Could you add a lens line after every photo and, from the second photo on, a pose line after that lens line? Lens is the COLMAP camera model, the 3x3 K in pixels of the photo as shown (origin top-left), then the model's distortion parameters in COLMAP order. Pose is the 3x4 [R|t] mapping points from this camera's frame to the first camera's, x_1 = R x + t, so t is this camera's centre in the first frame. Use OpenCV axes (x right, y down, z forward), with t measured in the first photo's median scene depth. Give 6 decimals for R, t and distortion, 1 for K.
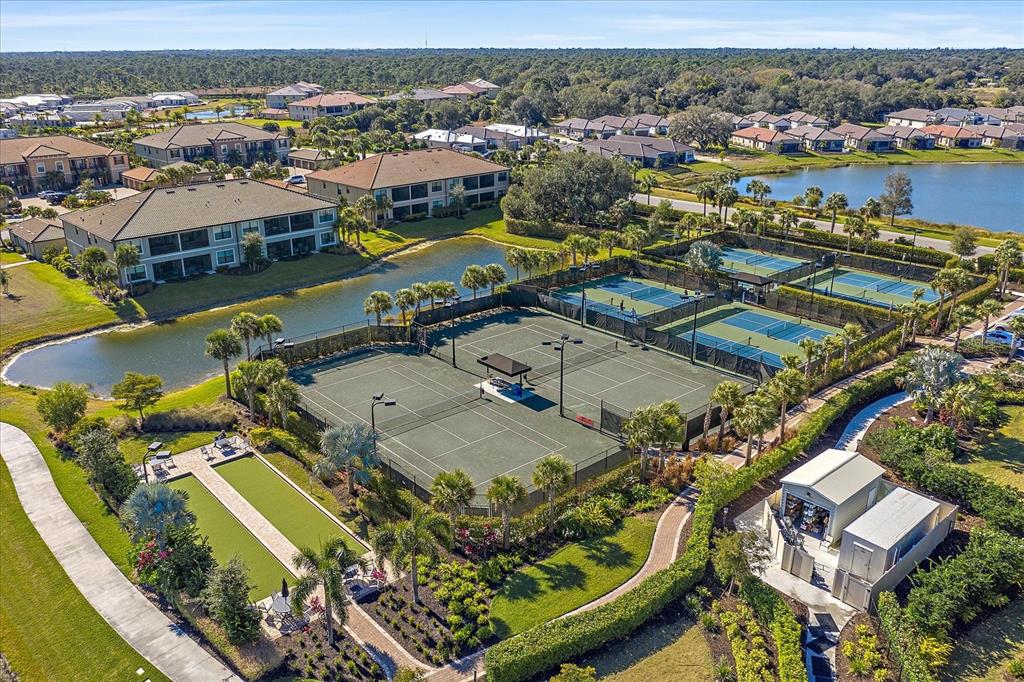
lens RADIAL K [[801.5, 0, 512.0], [0, 801.5, 341.0], [0, 0, 1]] dist [-0.013442, -0.002528]
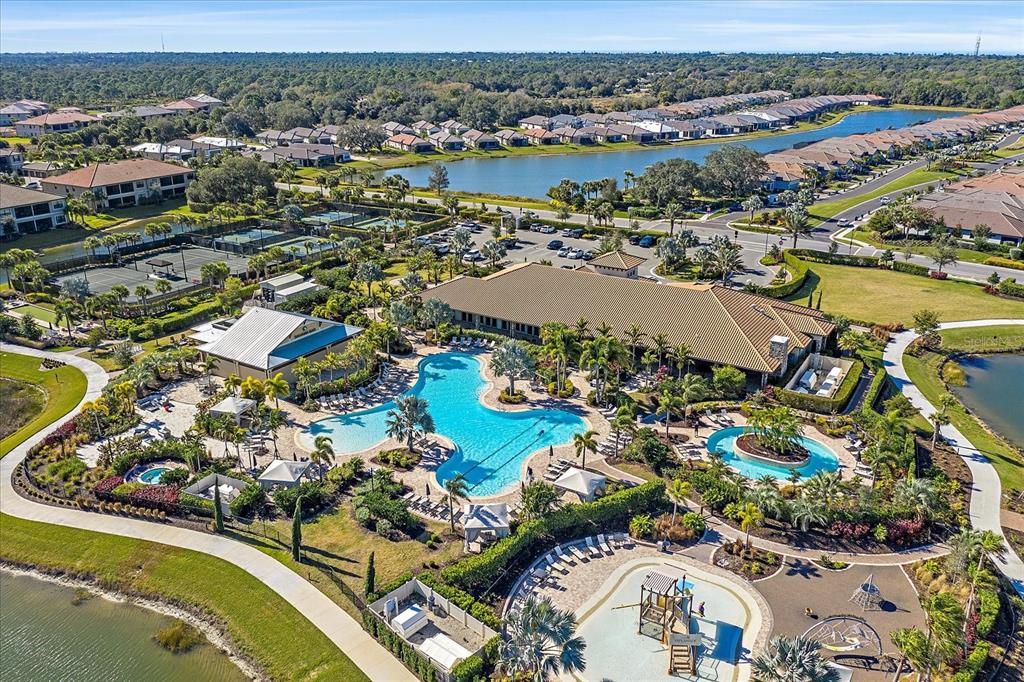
lens RADIAL K [[801.5, 0, 512.0], [0, 801.5, 341.0], [0, 0, 1]] dist [-0.013442, -0.002528]
pose [[0.959134, -0.094057, 0.266860, 0.092682], [0.094760, 0.995447, 0.010270, 0.093065], [-0.266611, 0.015438, 0.963680, -0.382819]]
